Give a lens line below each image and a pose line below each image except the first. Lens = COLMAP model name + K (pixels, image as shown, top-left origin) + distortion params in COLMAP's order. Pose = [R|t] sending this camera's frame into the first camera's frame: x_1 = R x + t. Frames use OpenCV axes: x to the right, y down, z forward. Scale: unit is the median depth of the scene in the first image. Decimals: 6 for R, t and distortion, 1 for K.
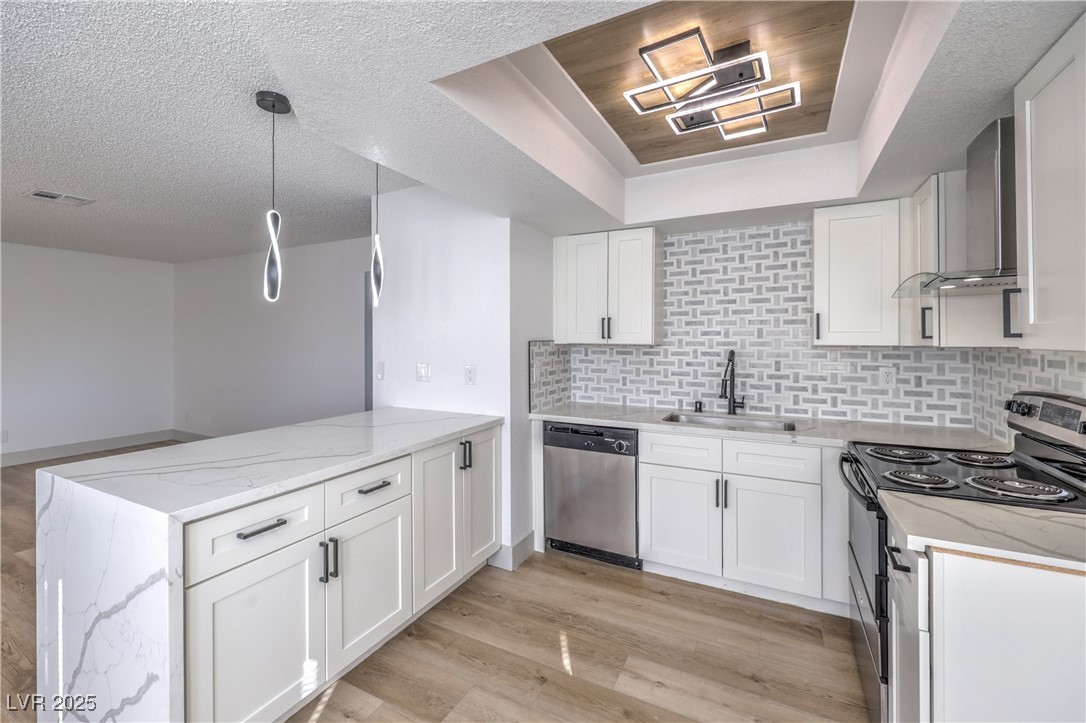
lens RADIAL K [[450.6, 0, 487.1], [0, 450.6, 342.8], [0, 0, 1]] dist [-0.001377, -0.000335]
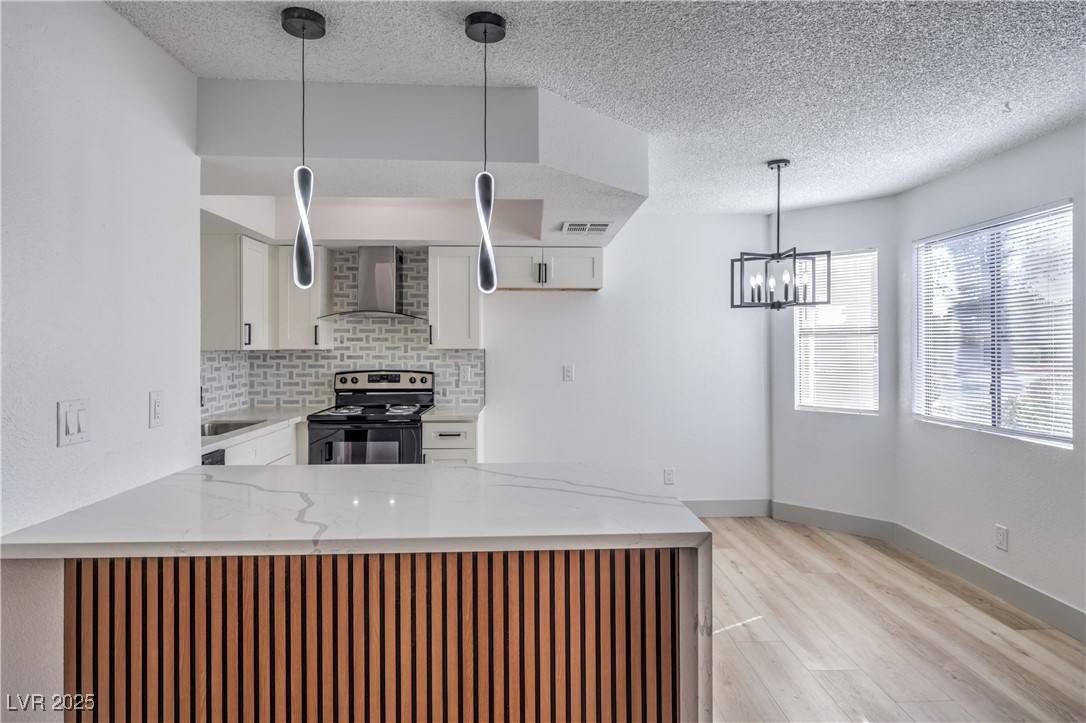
lens RADIAL K [[594.4, 0, 545.9], [0, 594.4, 347.9], [0, 0, 1]] dist [-0.002225, -0.000033]
pose [[-0.494935, -0.003353, 0.868924, -1.007872], [0.007257, 0.999942, 0.007992, -0.007468], [-0.868900, 0.010261, -0.494882, 1.033449]]
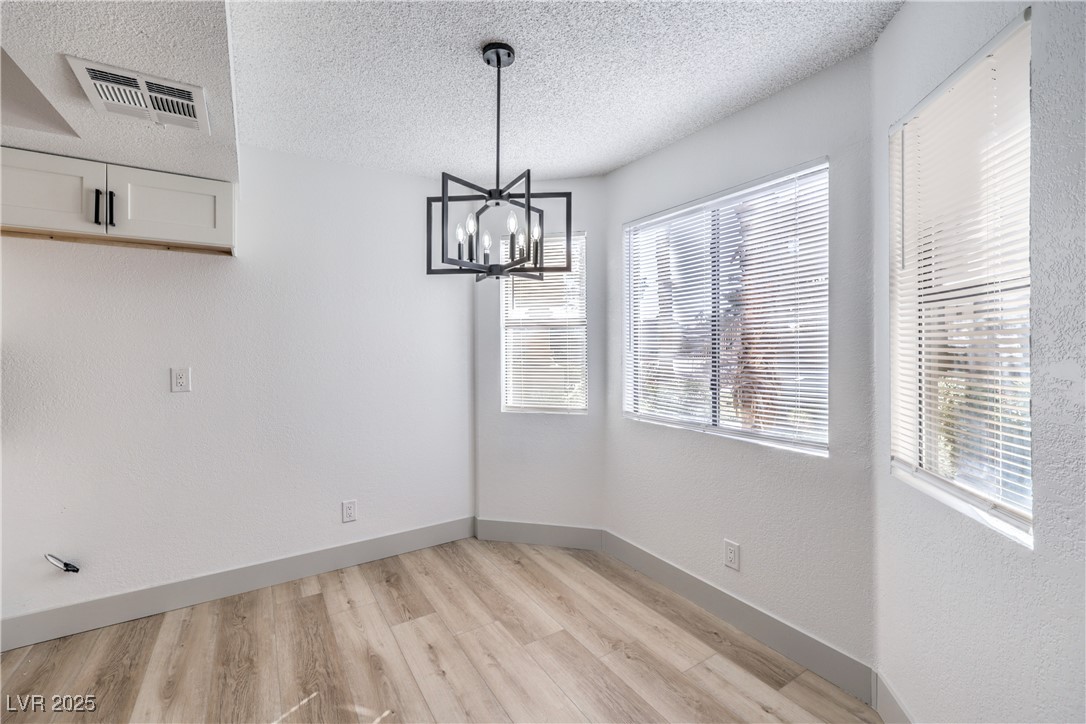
lens RADIAL K [[450.6, 0, 535.9], [0, 450.6, 345.9], [0, 0, 1]] dist [-0.001377, -0.000335]
pose [[-0.864630, 0.002704, 0.502401, -0.503406], [0.005014, 0.999982, 0.003248, 0.019576], [-0.502383, 0.005328, -0.864629, 0.481046]]
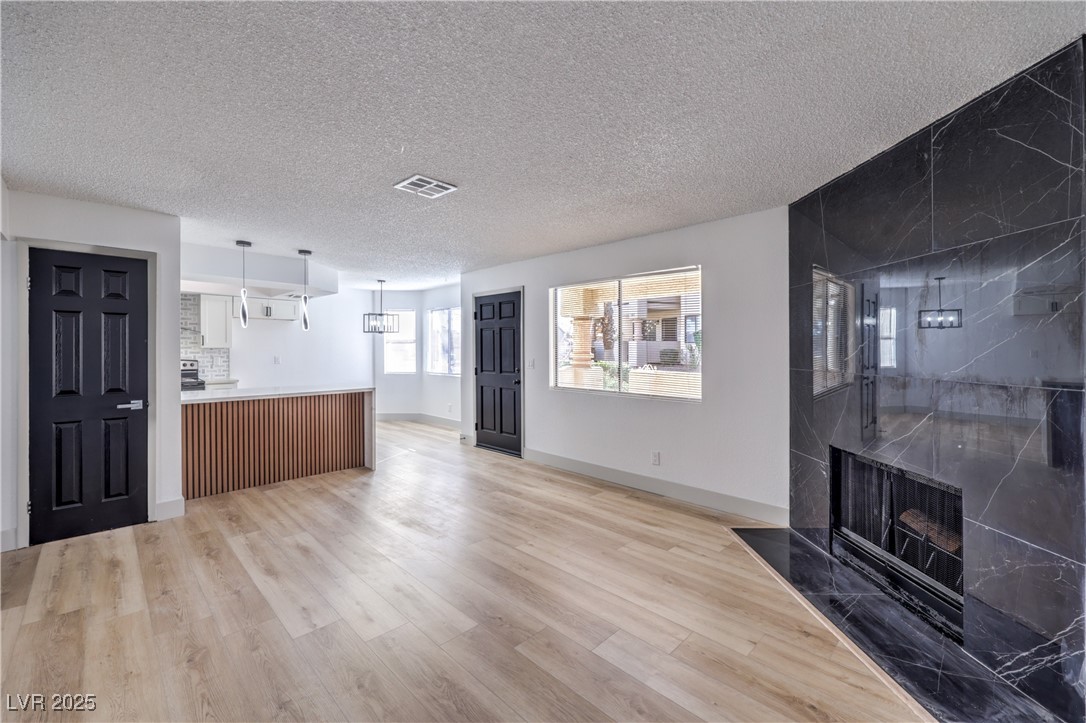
lens RADIAL K [[450.6, 0, 534.1], [0, 450.6, 347.2], [0, 0, 1]] dist [-0.001377, -0.000335]
pose [[-0.952362, -0.002604, 0.304959, -1.853229], [-0.000575, 0.999977, 0.006744, -0.014406], [-0.304970, 0.006247, -0.952342, 2.275815]]
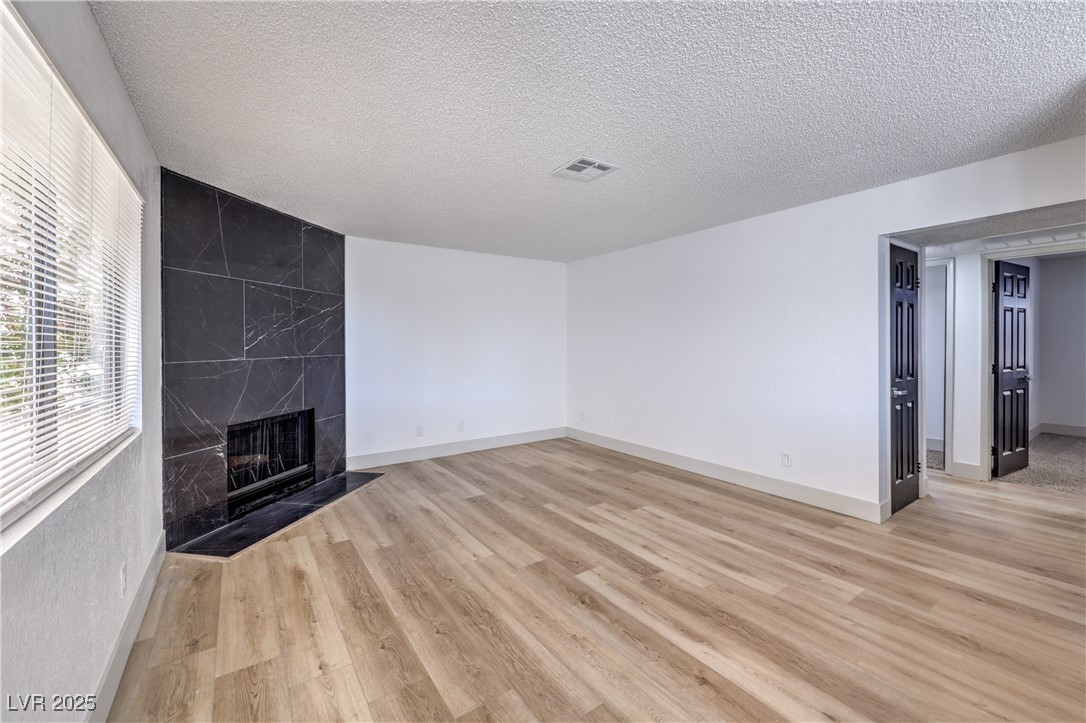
lens RADIAL K [[450.6, 0, 552.8], [0, 450.6, 343.4], [0, 0, 1]] dist [-0.001377, -0.000335]
pose [[0.891201, -0.010813, -0.453480, -0.810641], [0.007768, 0.999933, -0.008577, 0.023901], [0.453542, 0.004121, 0.891225, 0.238535]]
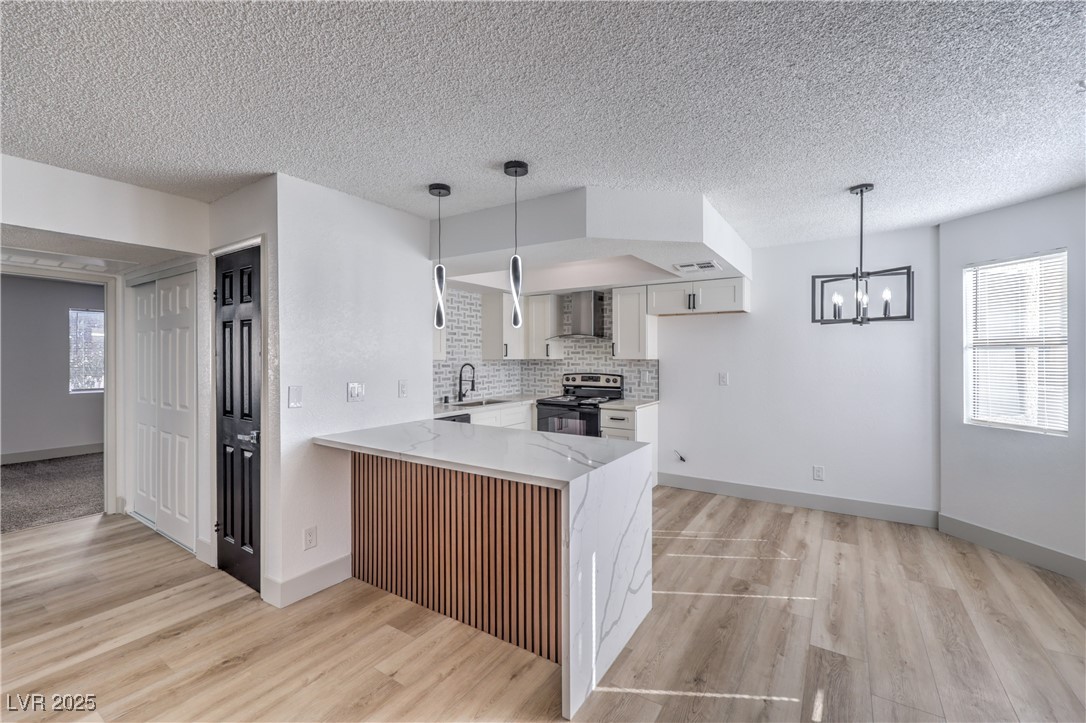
lens RADIAL K [[450.6, 0, 541.2], [0, 450.6, 359.0], [0, 0, 1]] dist [-0.001377, -0.000335]
pose [[0.100273, -0.008562, 0.994923, -1.256567], [0.009505, 0.999926, 0.007647, -0.011138], [-0.994915, 0.008690, 0.100347, 0.591151]]
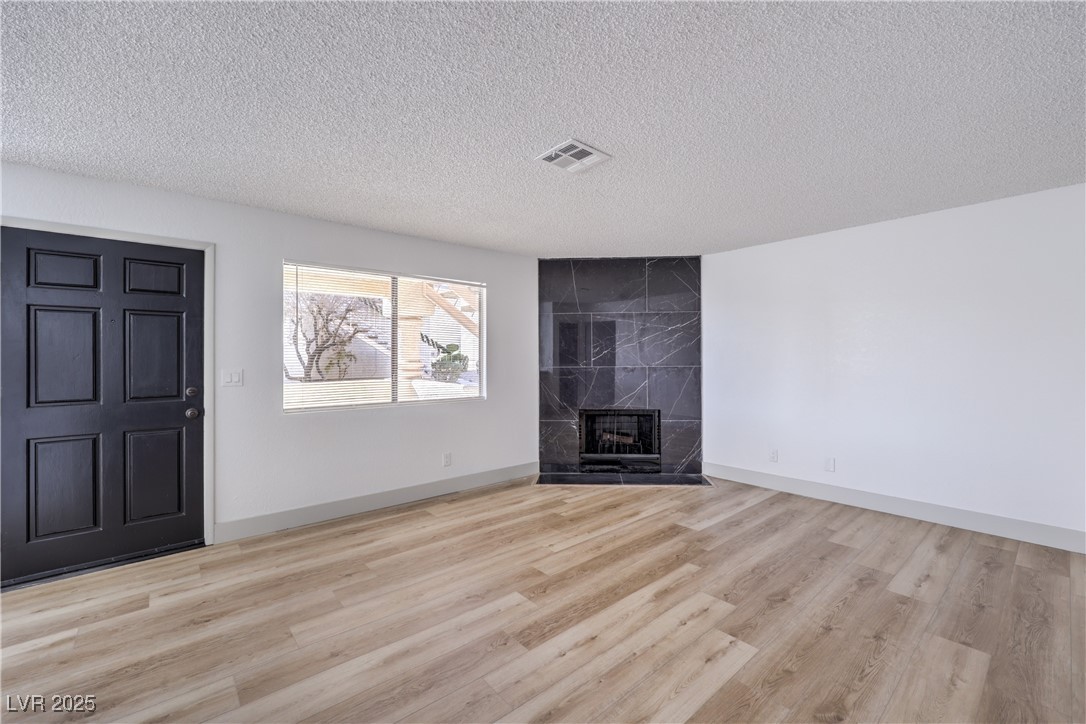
lens RADIAL K [[450.6, 0, 561.6], [0, 450.6, 356.9], [0, 0, 1]] dist [-0.001377, -0.000335]
pose [[-0.350170, -0.003355, -0.936680, -0.329800], [-0.003562, 0.999991, -0.002250, 0.013590], [0.936679, 0.002548, -0.350179, 1.584121]]
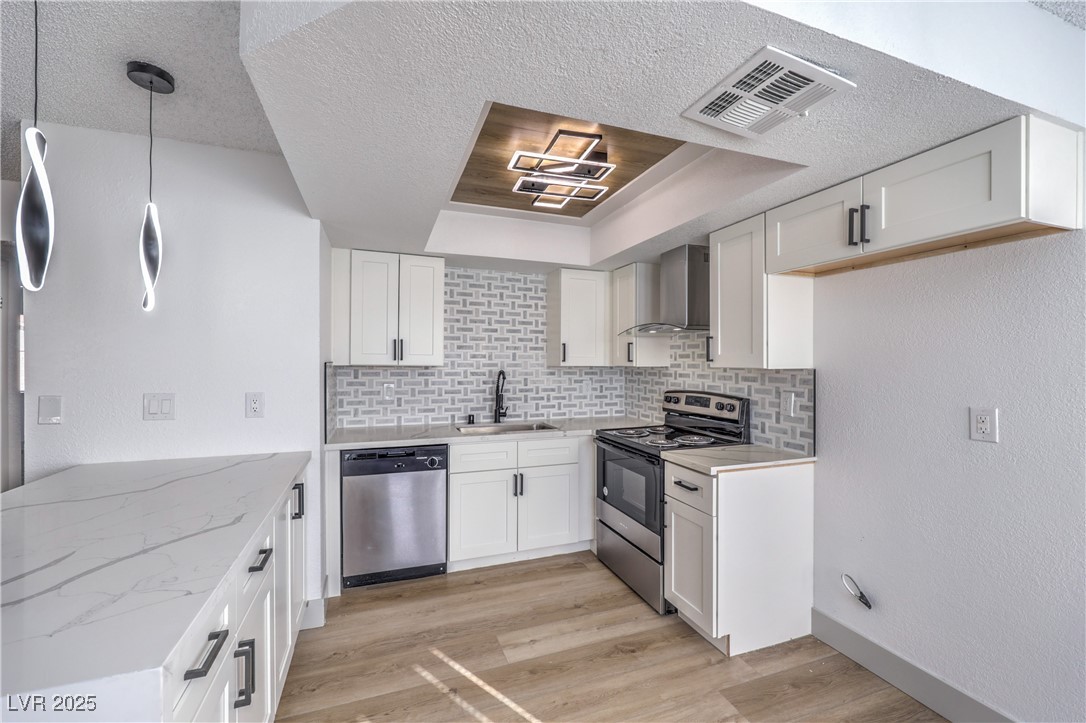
lens RADIAL K [[450.6, 0, 549.8], [0, 450.6, 367.3], [0, 0, 1]] dist [-0.001377, -0.000335]
pose [[0.653295, -0.004689, 0.757089, -0.335646], [-0.000033, 0.999981, 0.006222, 0.000713], [-0.757103, -0.004090, 0.653282, 0.106953]]
